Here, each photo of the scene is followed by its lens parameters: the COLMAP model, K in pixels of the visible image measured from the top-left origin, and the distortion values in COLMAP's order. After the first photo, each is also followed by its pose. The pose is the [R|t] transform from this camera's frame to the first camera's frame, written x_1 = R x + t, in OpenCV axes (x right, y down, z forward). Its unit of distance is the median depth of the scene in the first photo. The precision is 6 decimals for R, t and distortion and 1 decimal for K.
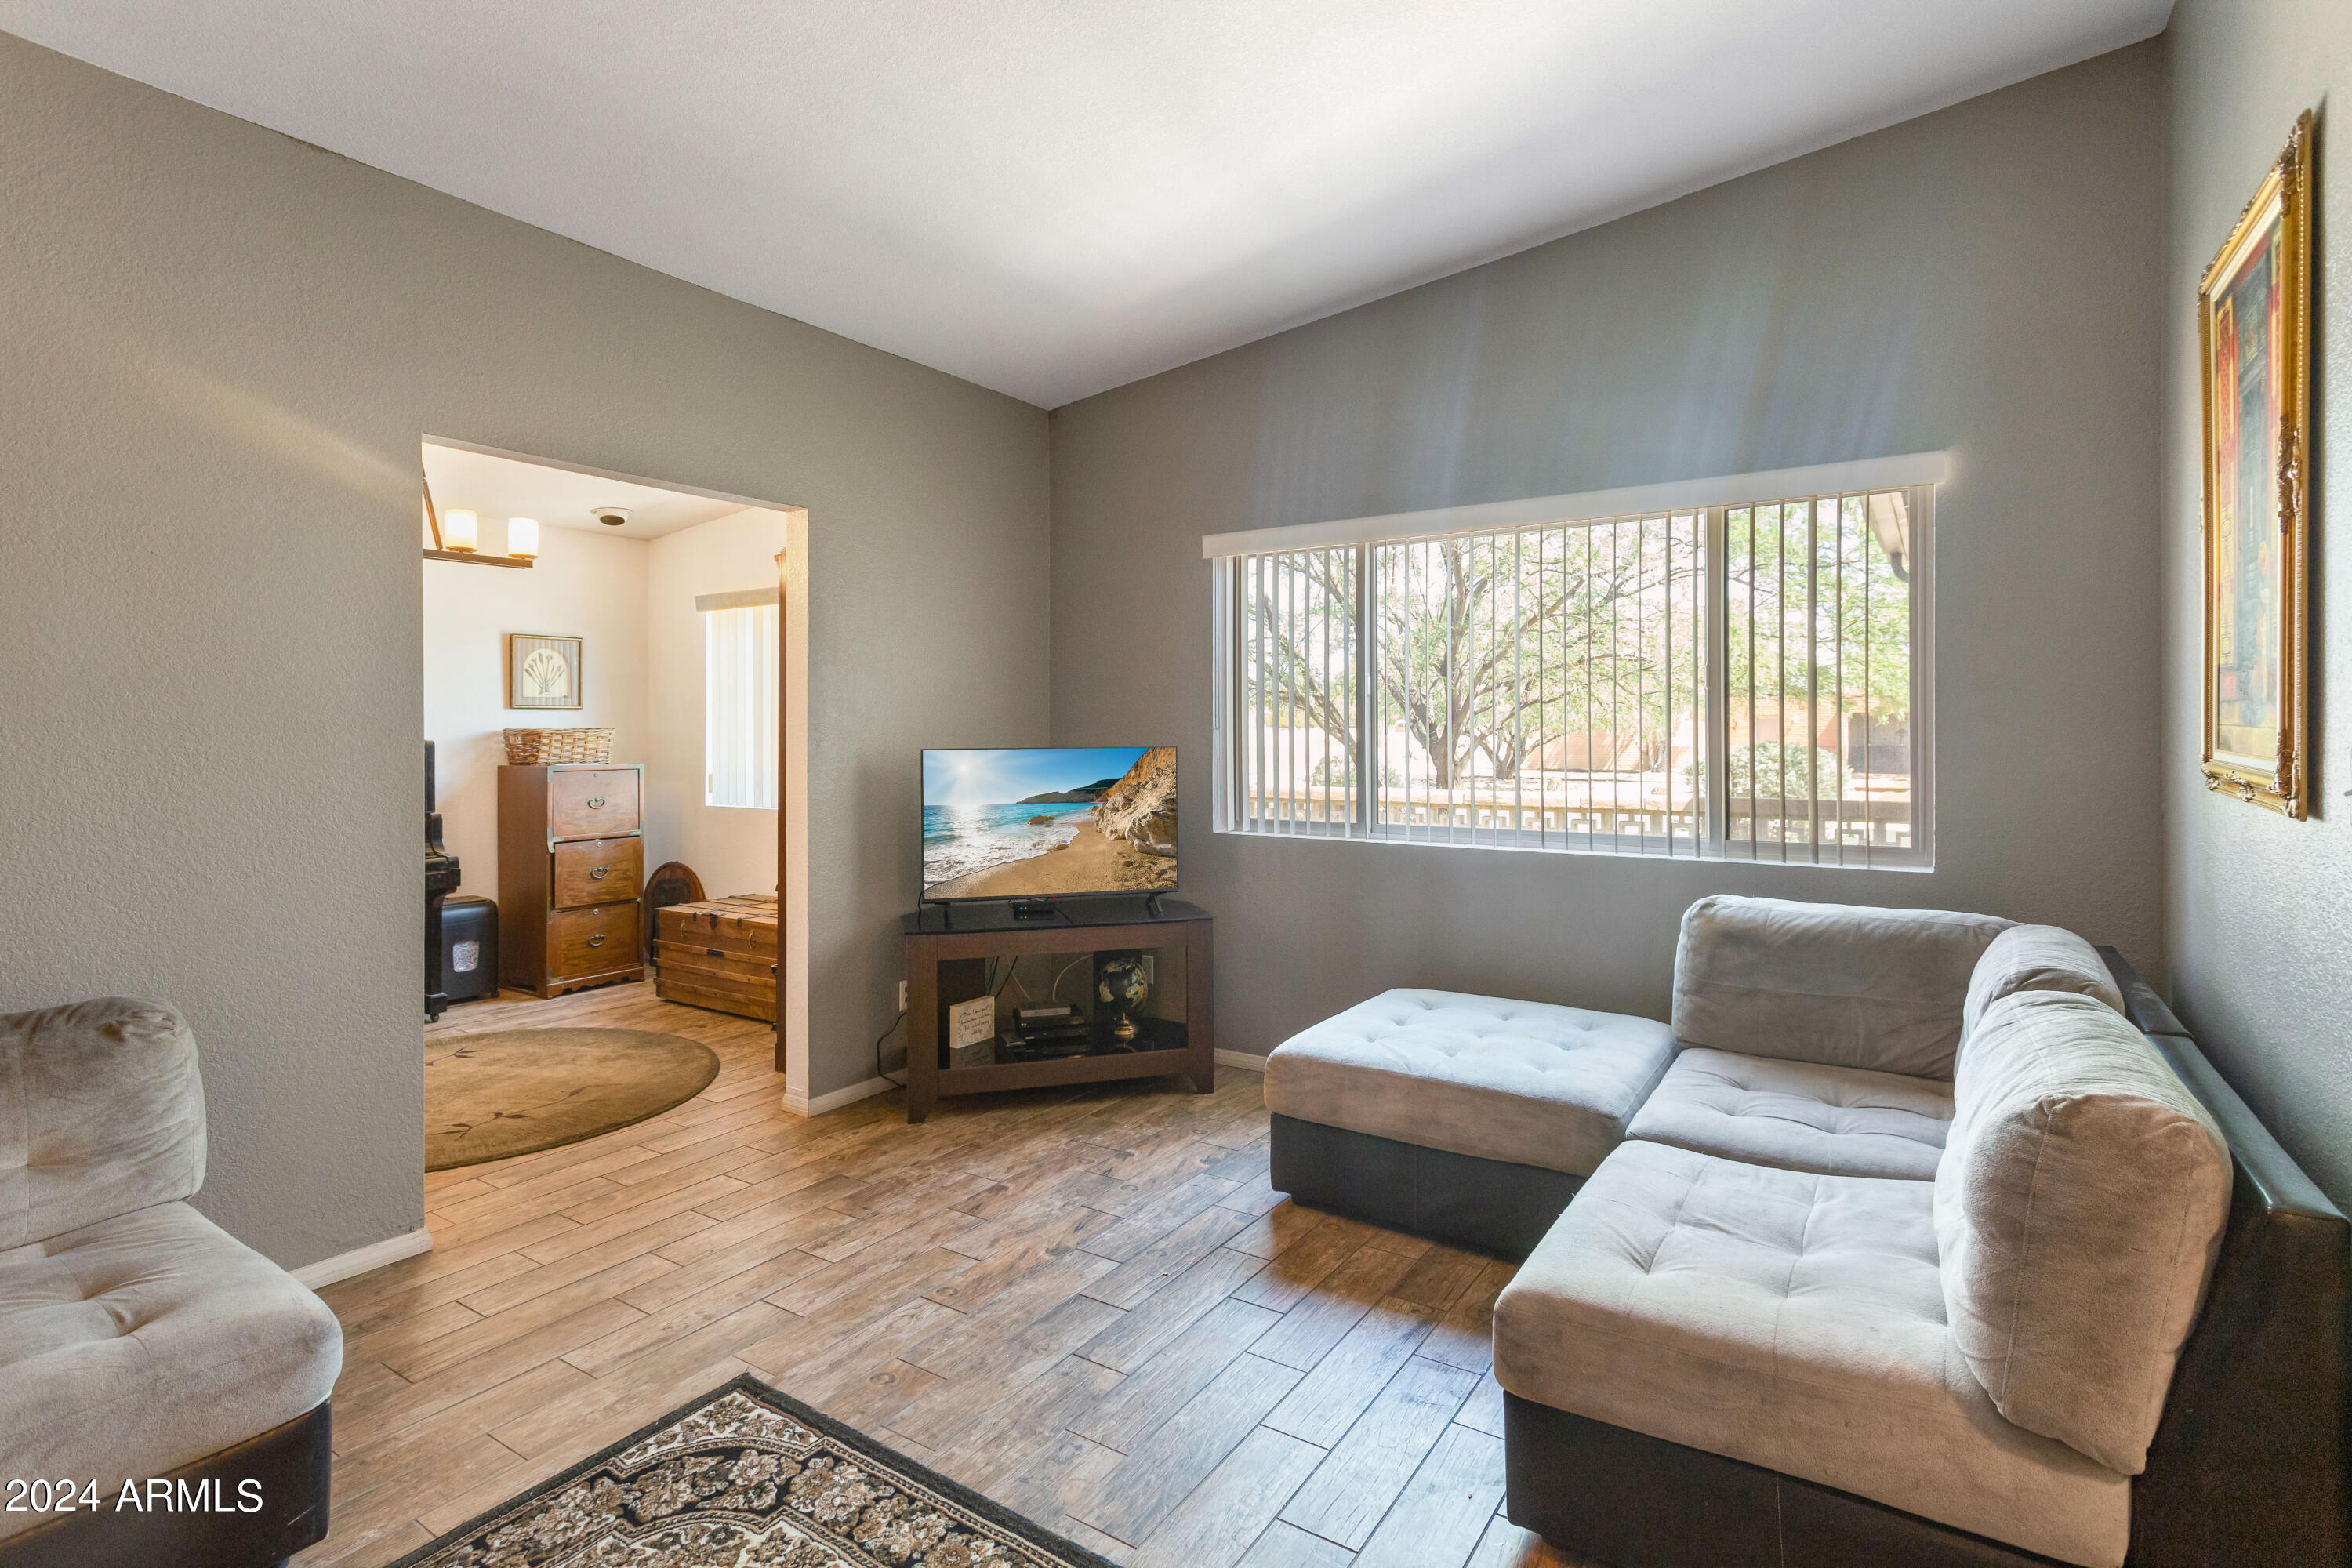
lens RADIAL K [[1145.8, 0, 1167.8], [0, 1145.8, 735.9], [0, 0, 1]] dist [0.000634, 0.002658]
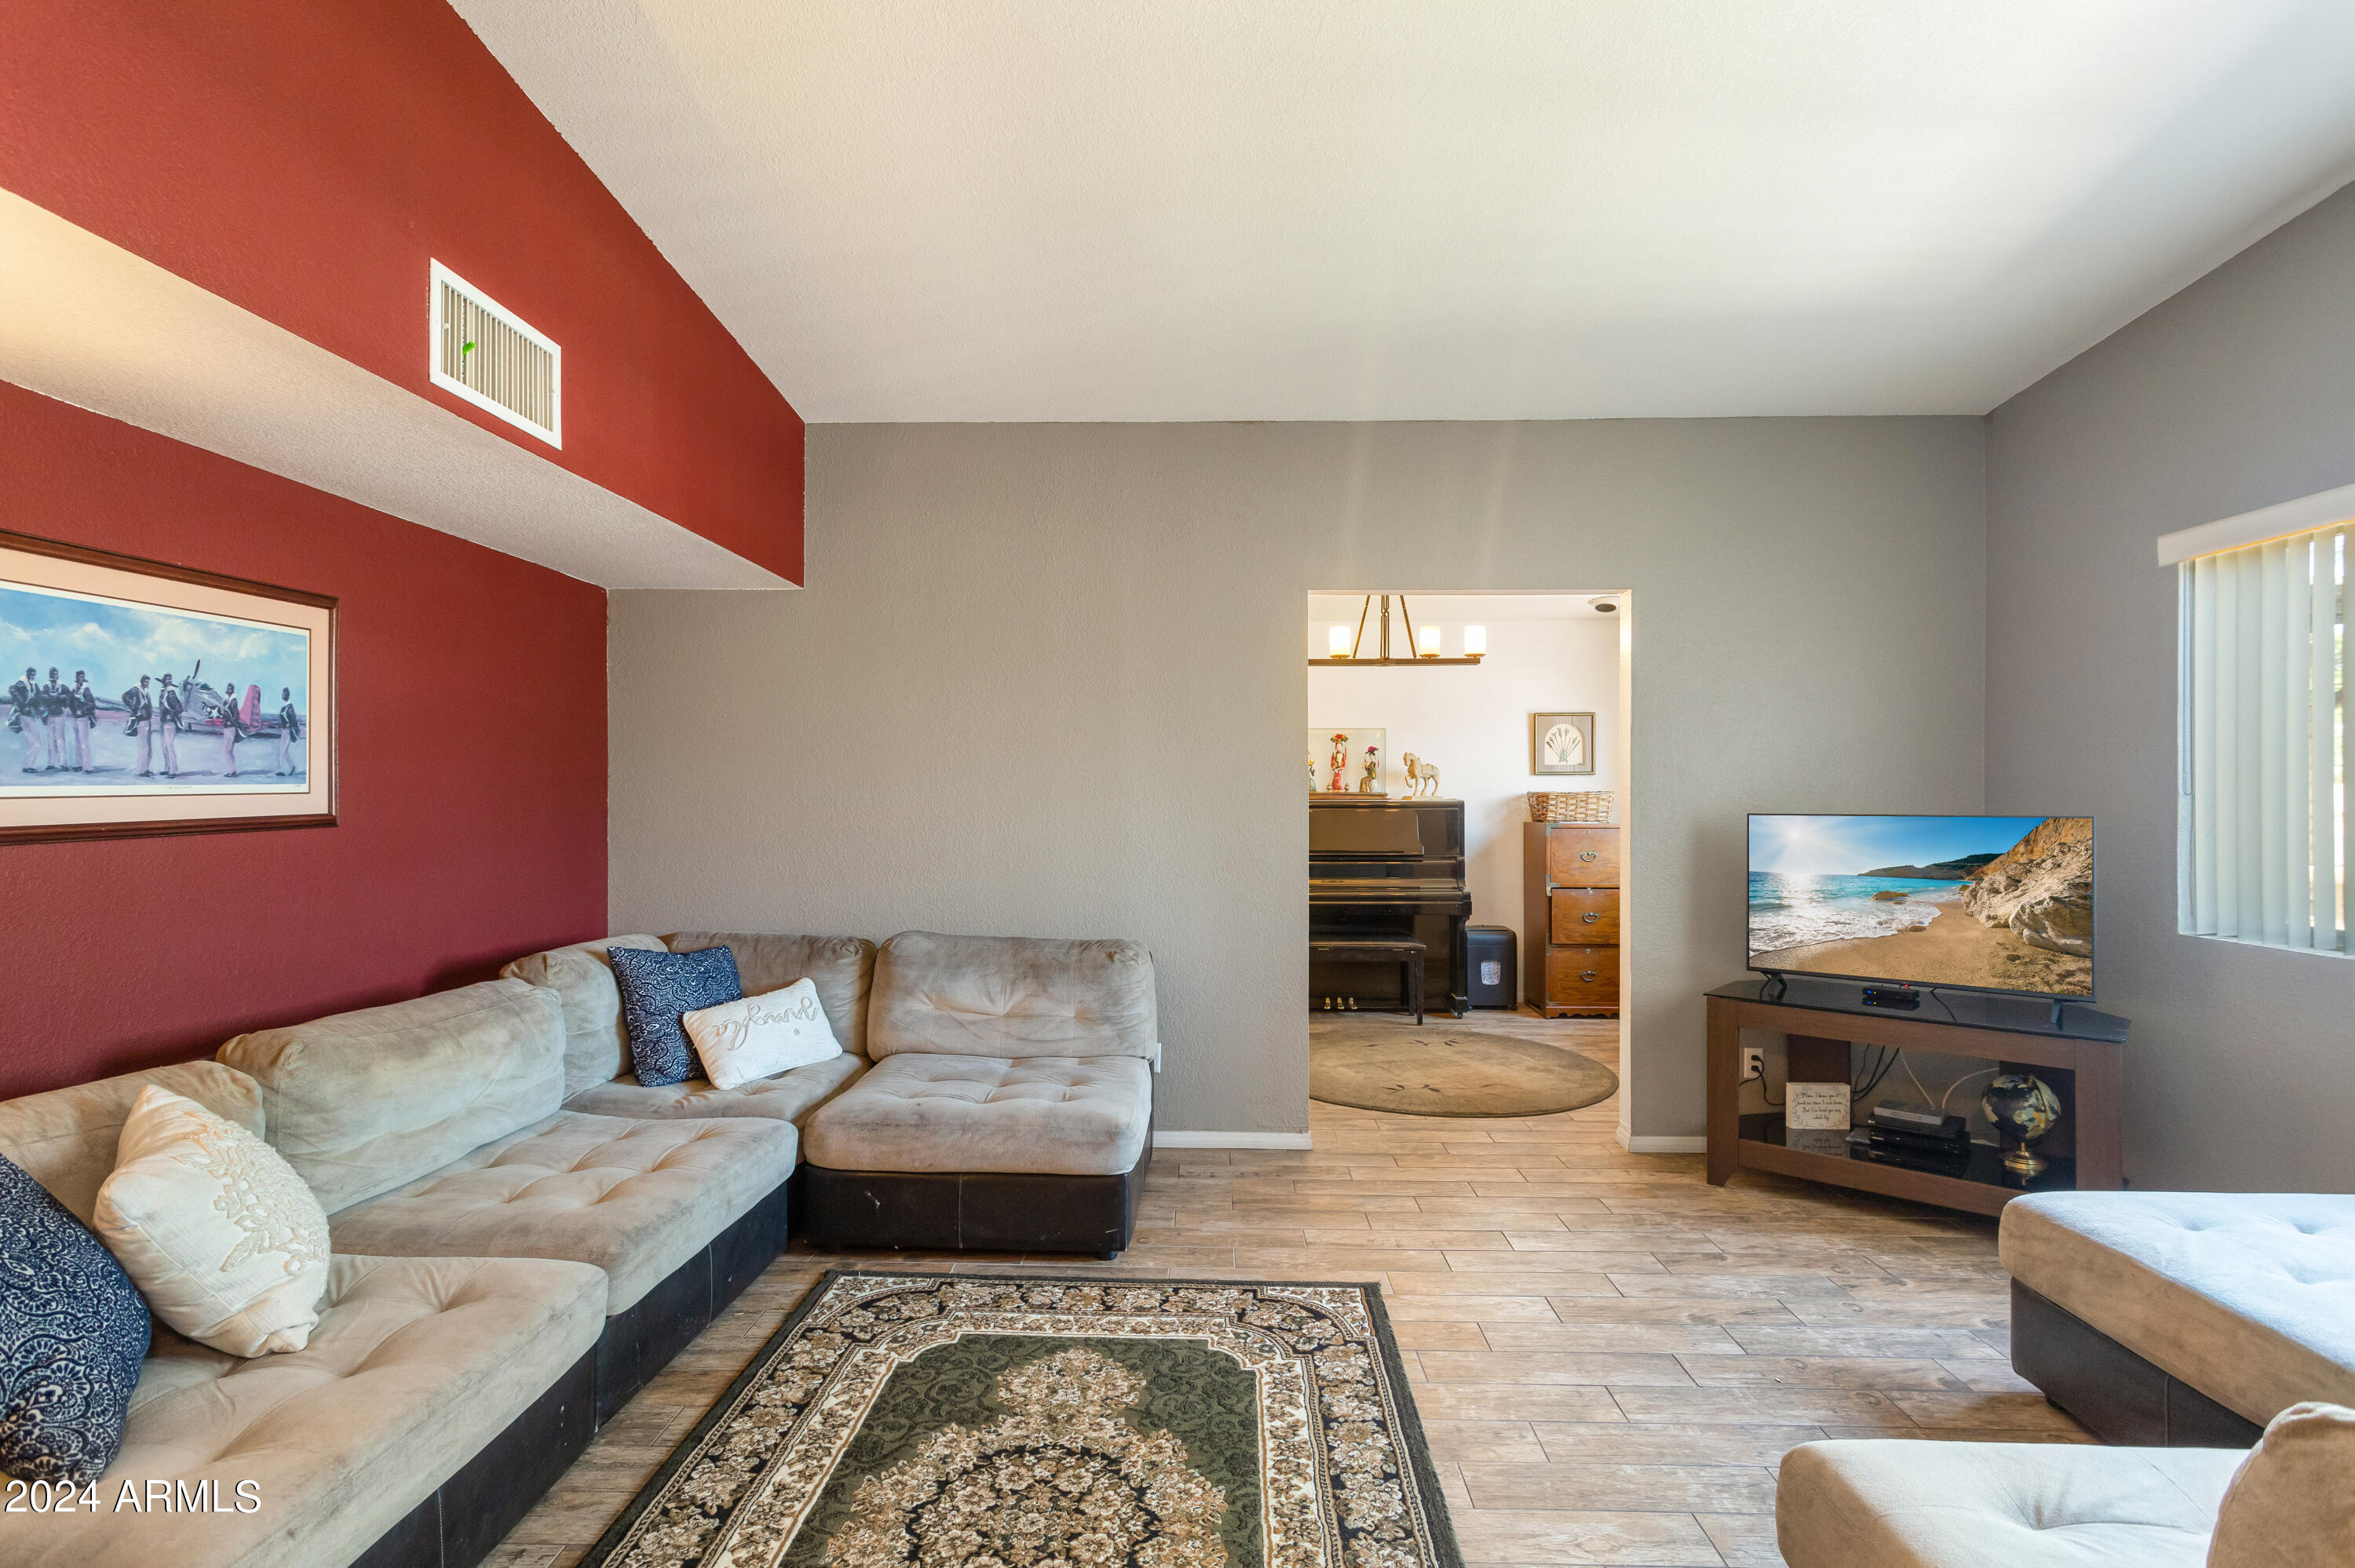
lens RADIAL K [[1147.1, 0, 1180.2], [0, 1147.1, 791.8], [0, 0, 1]] dist [0.000634, 0.002658]
pose [[0.525108, 0.001691, -0.851034, 0.363306], [-0.006733, 0.999975, -0.002168, -0.001570], [0.851009, 0.006868, 0.525106, 0.065033]]
